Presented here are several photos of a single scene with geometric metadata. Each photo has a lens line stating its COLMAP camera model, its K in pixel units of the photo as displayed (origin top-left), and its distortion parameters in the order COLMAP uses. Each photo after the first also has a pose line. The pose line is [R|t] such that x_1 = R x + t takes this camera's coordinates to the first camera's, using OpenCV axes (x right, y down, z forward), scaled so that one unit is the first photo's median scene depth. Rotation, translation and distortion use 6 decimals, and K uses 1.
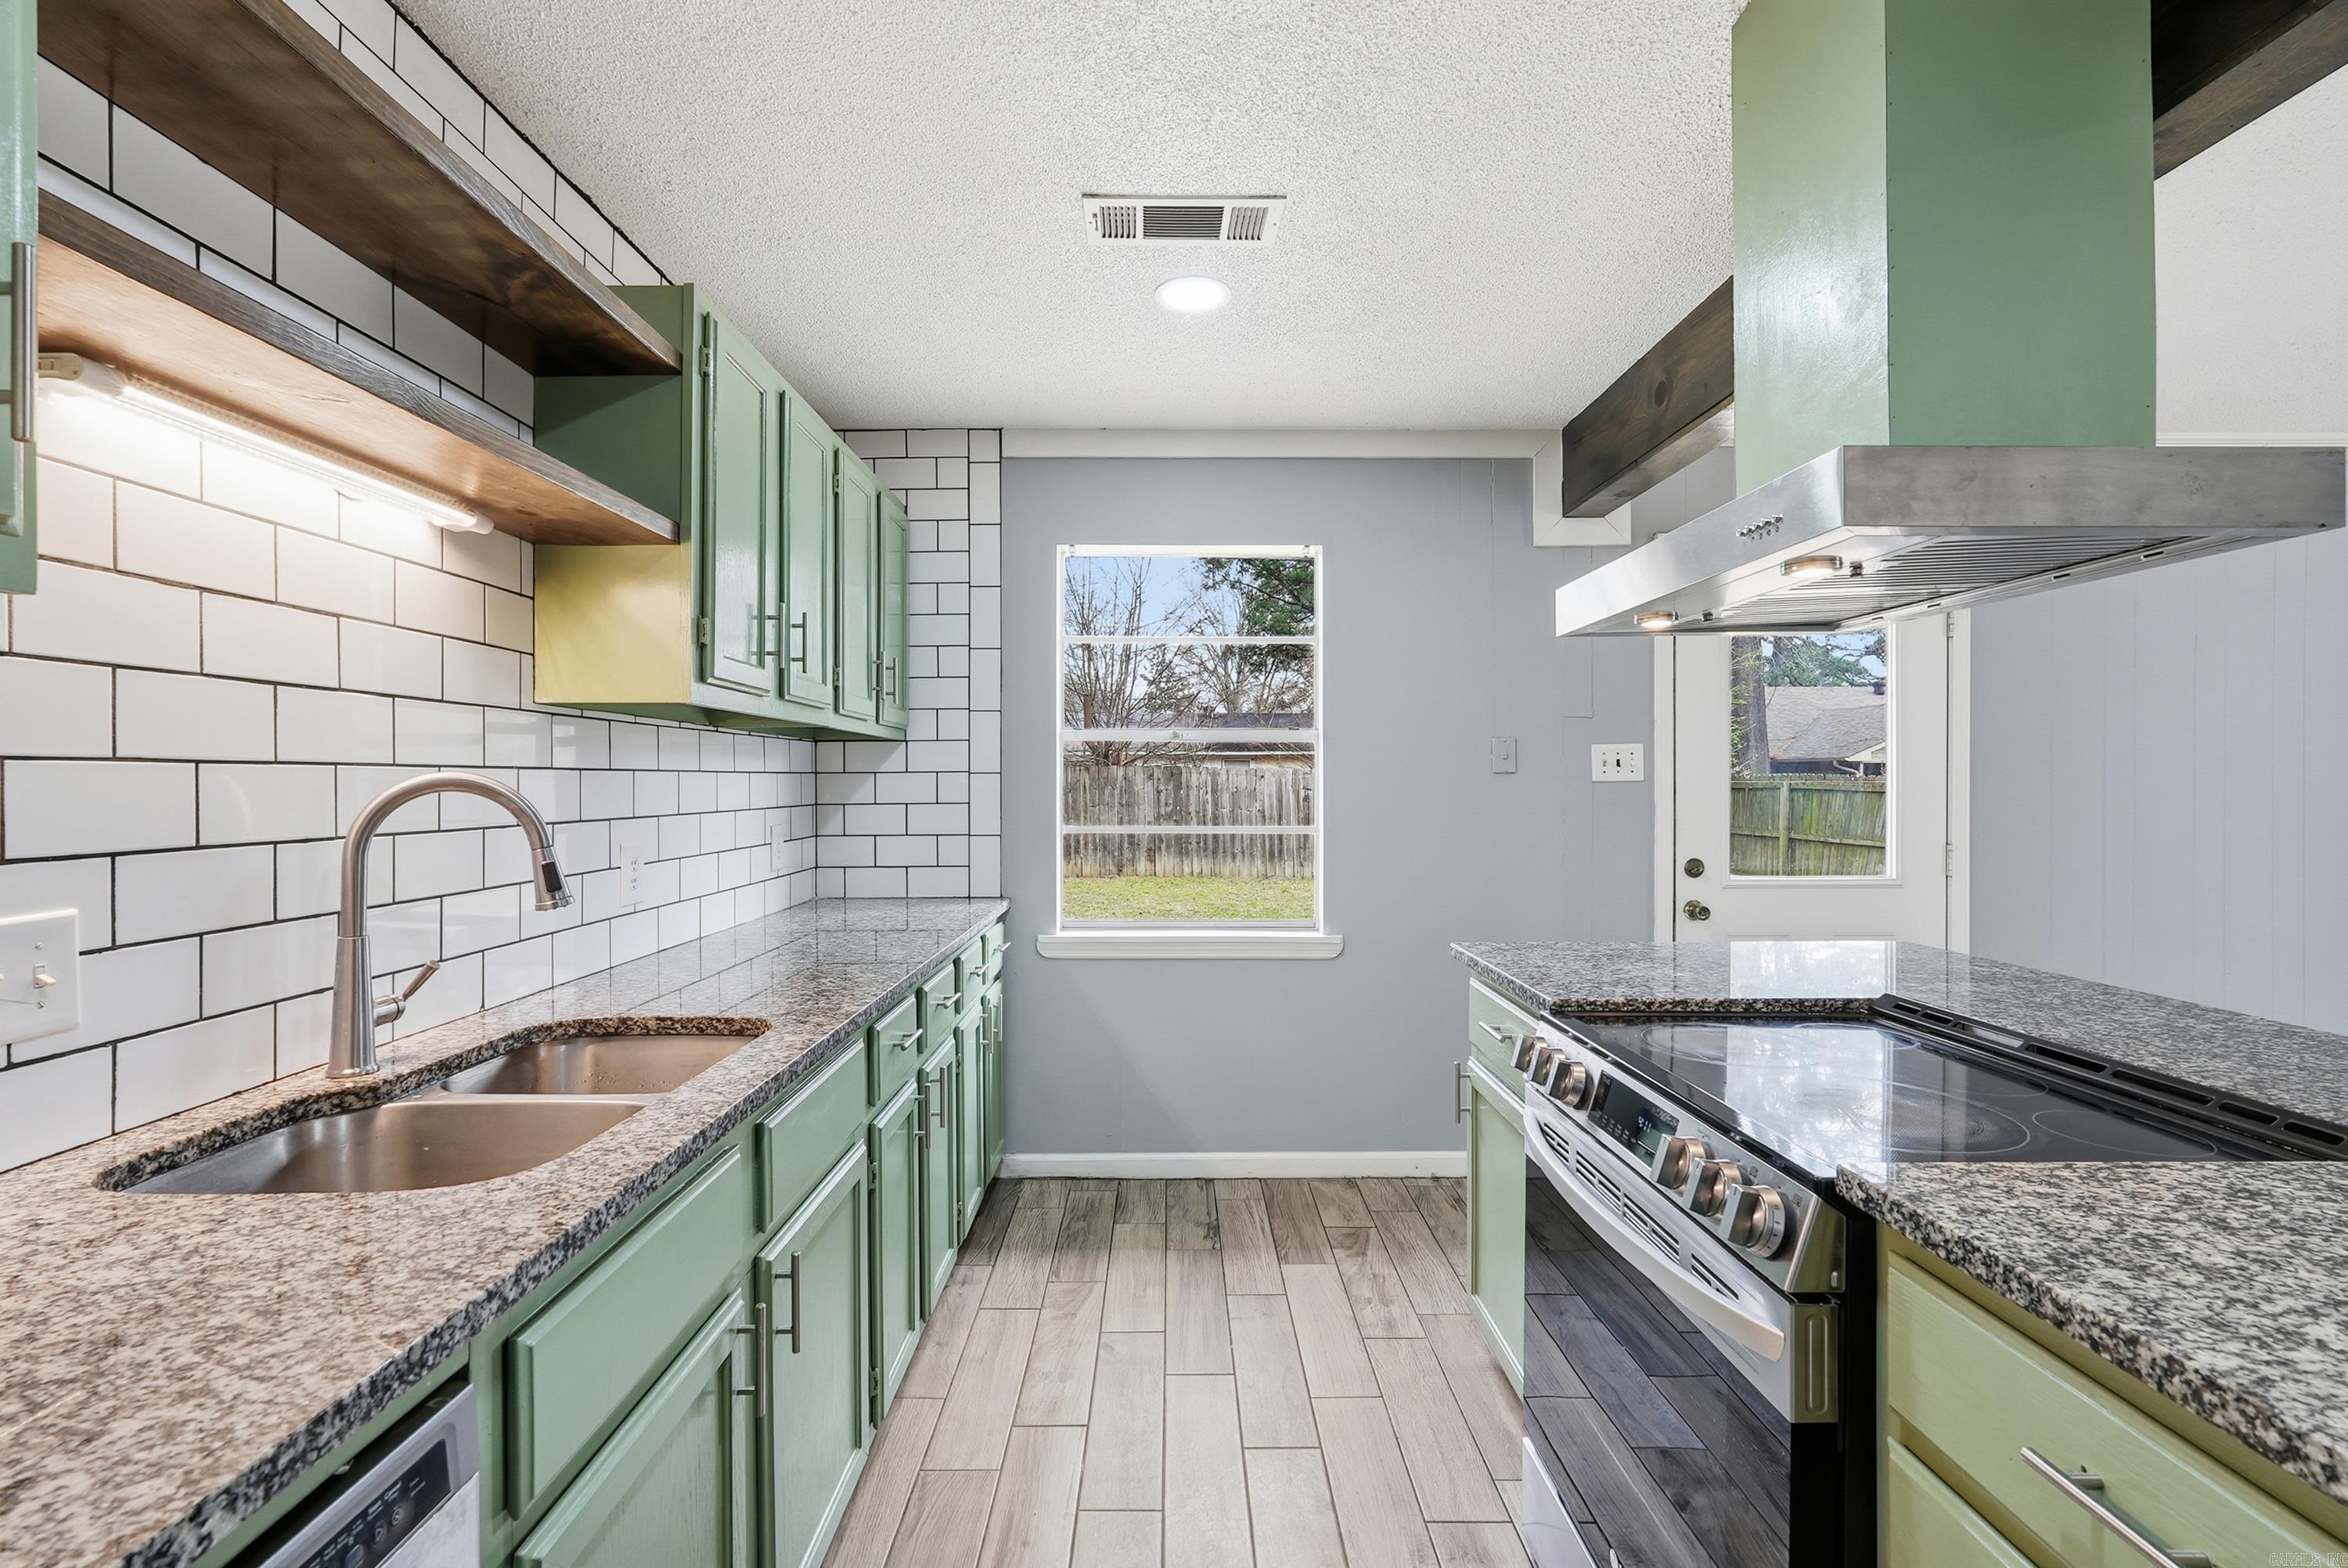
lens RADIAL K [[1043.2, 0, 1171.4], [0, 1043.2, 784.7], [0, 0, 1]] dist [-0.012920, 0.007046]
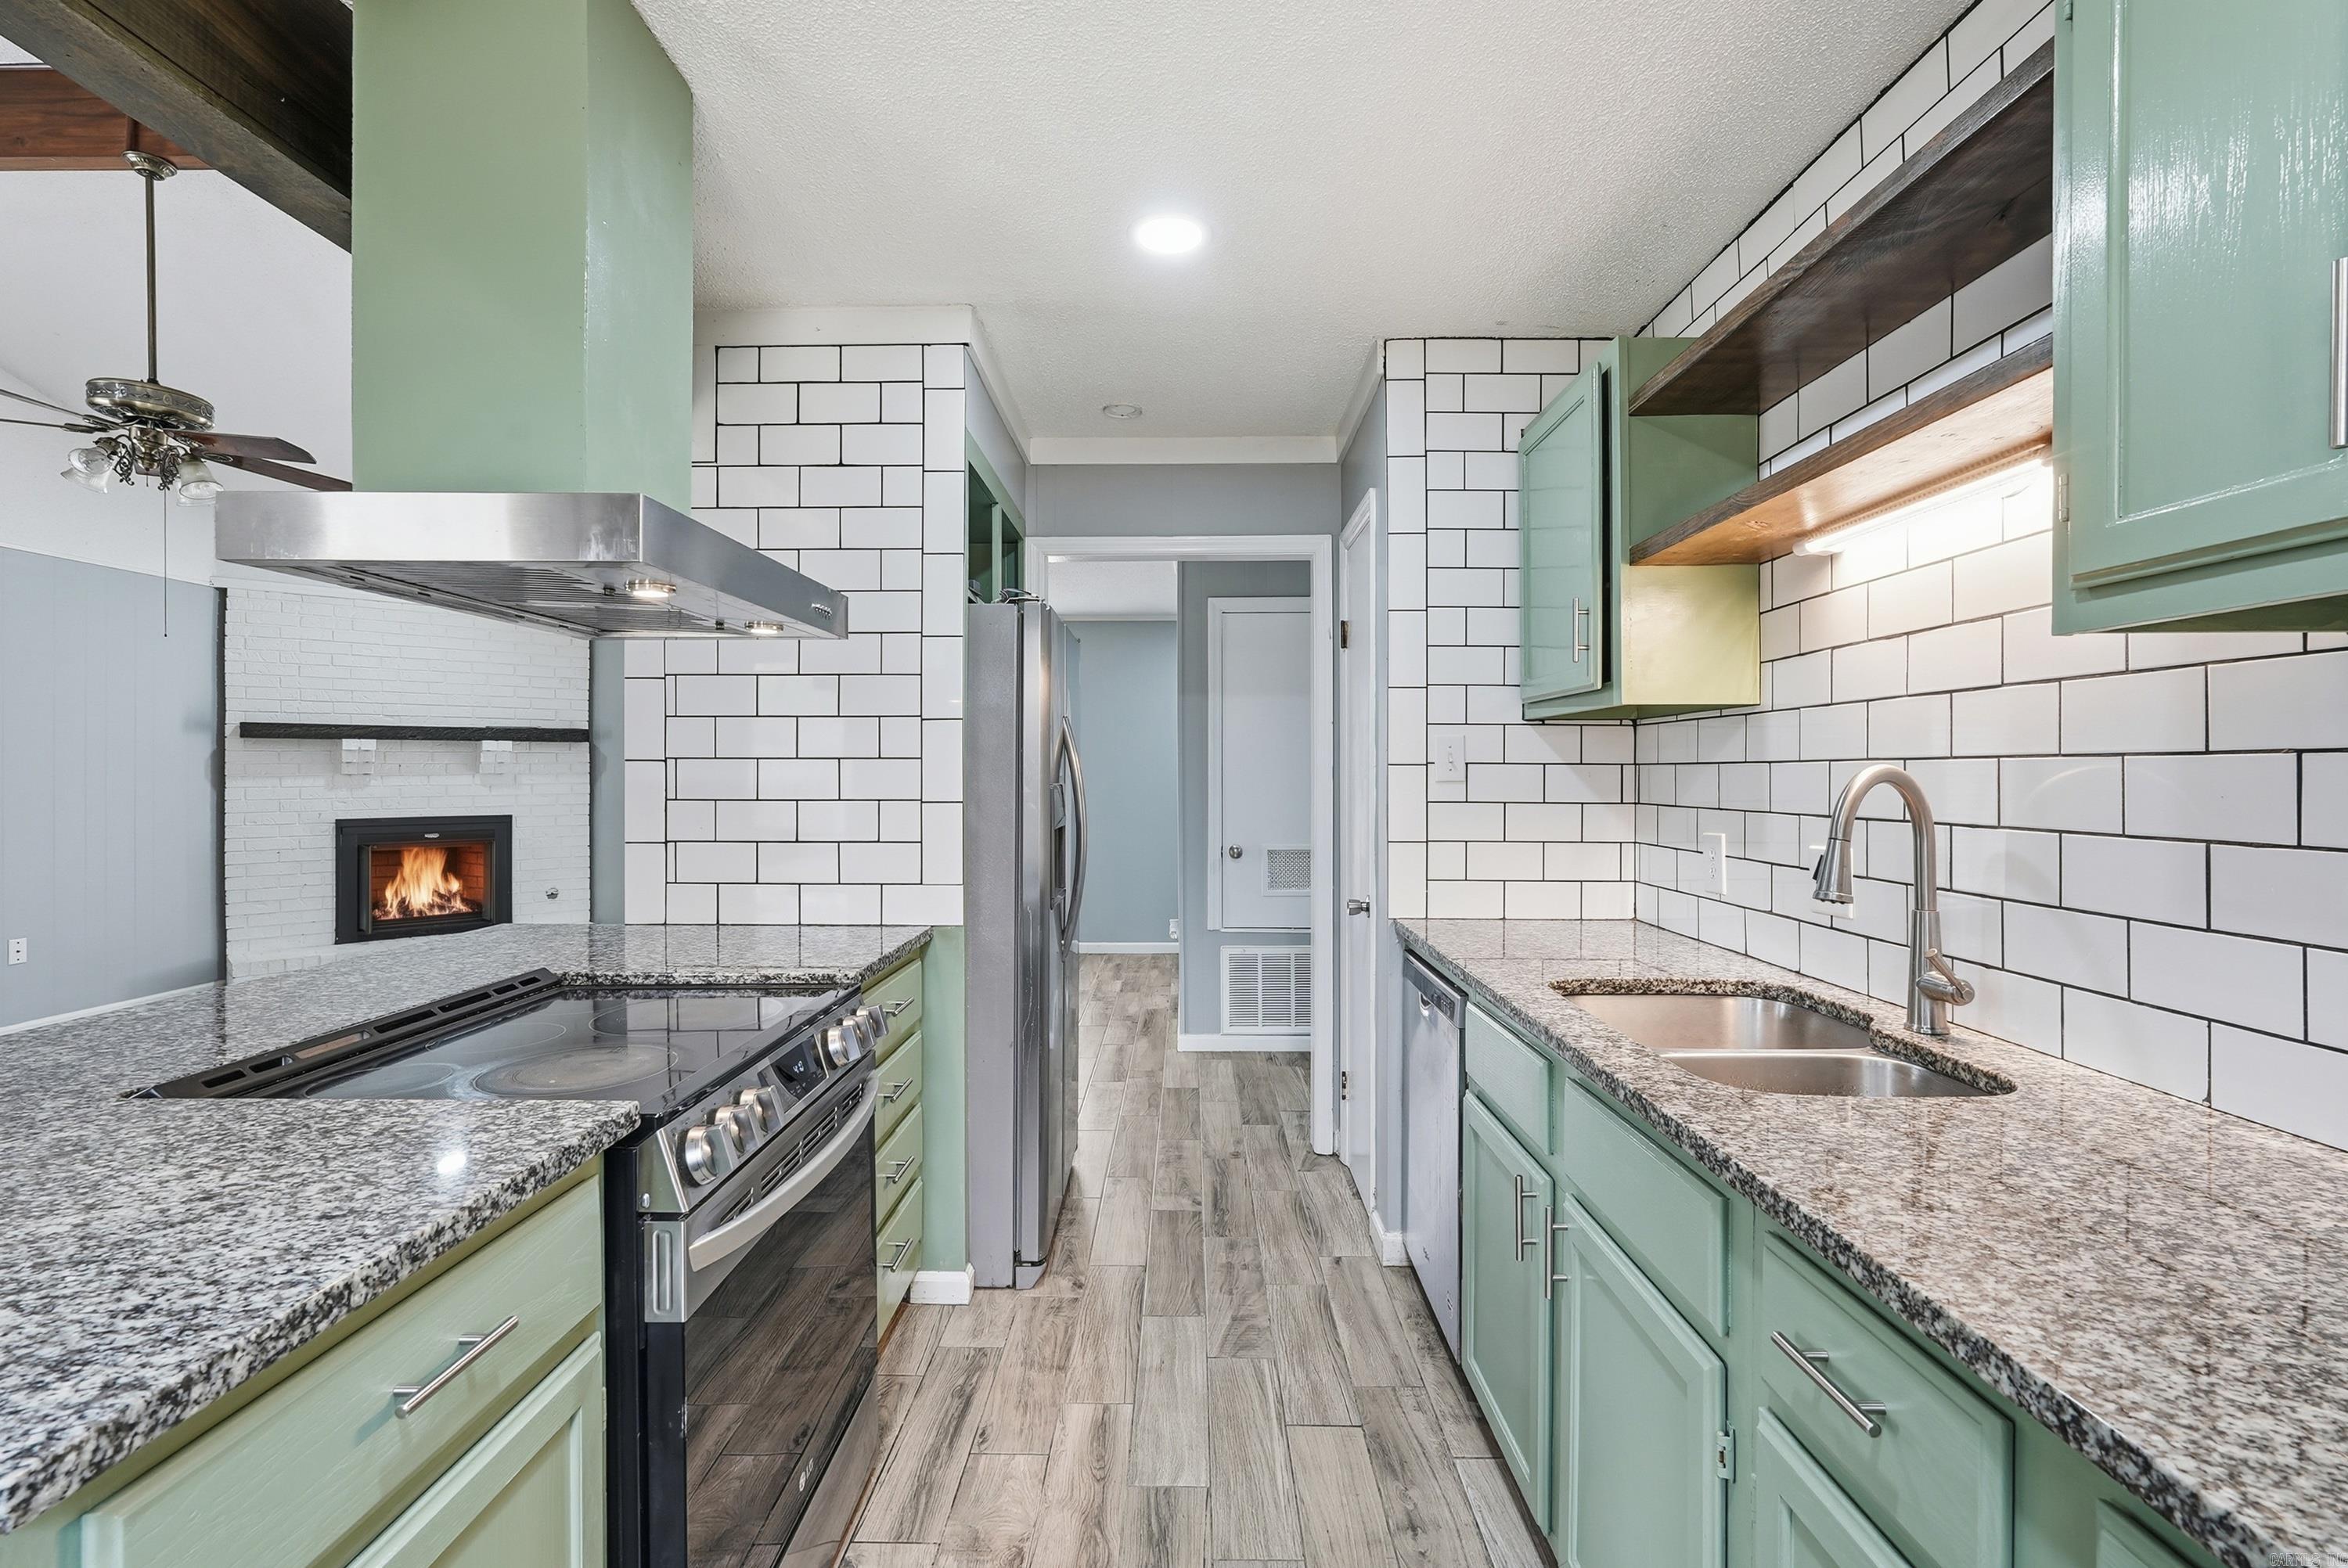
lens RADIAL K [[1043.2, 0, 1171.5], [0, 1043.2, 778.3], [0, 0, 1]] dist [-0.012920, 0.007046]
pose [[-0.999662, 0.000252, 0.025989, 0.004725], [0.000475, 0.999963, 0.008580, -0.007916], [-0.025986, 0.008589, -0.999625, 2.137504]]
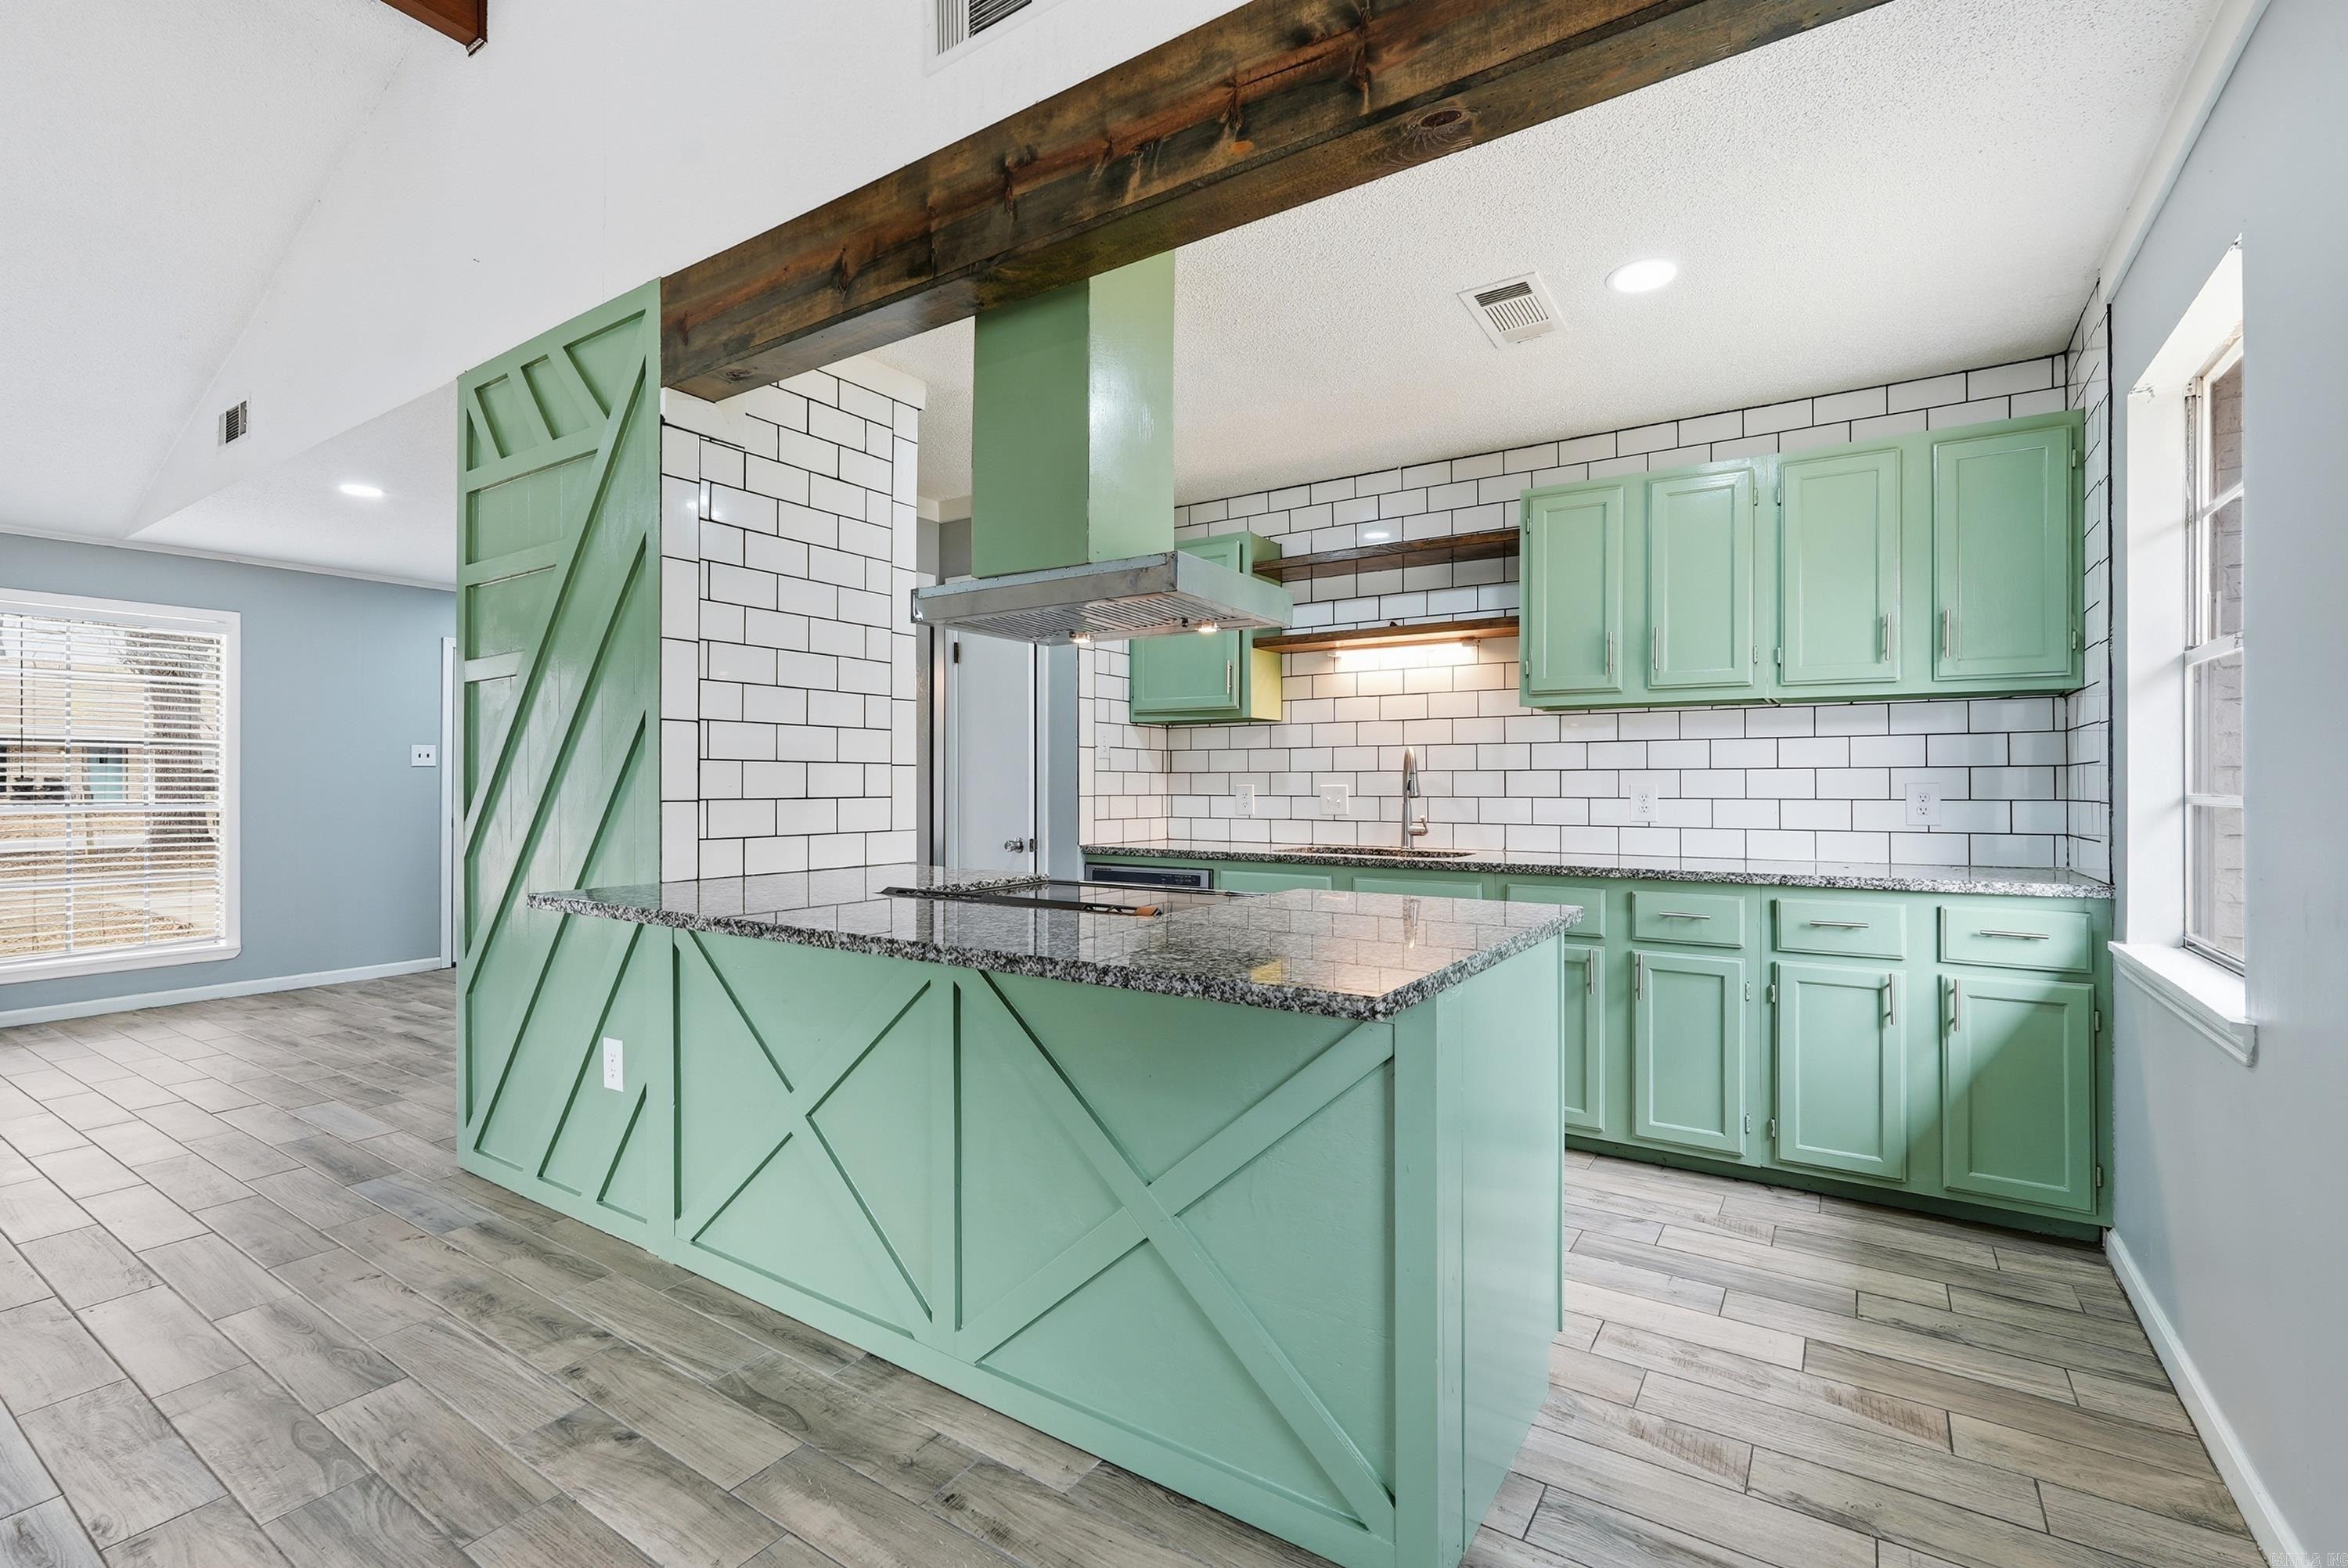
lens RADIAL K [[1043.2, 0, 1171.8], [0, 1043.2, 777.1], [0, 0, 1]] dist [-0.012920, 0.007046]
pose [[-0.561254, -0.003768, -0.827635, 2.060991], [-0.001559, 0.999993, -0.003496, 0.084283], [0.827642, -0.000672, -0.561256, 2.106065]]
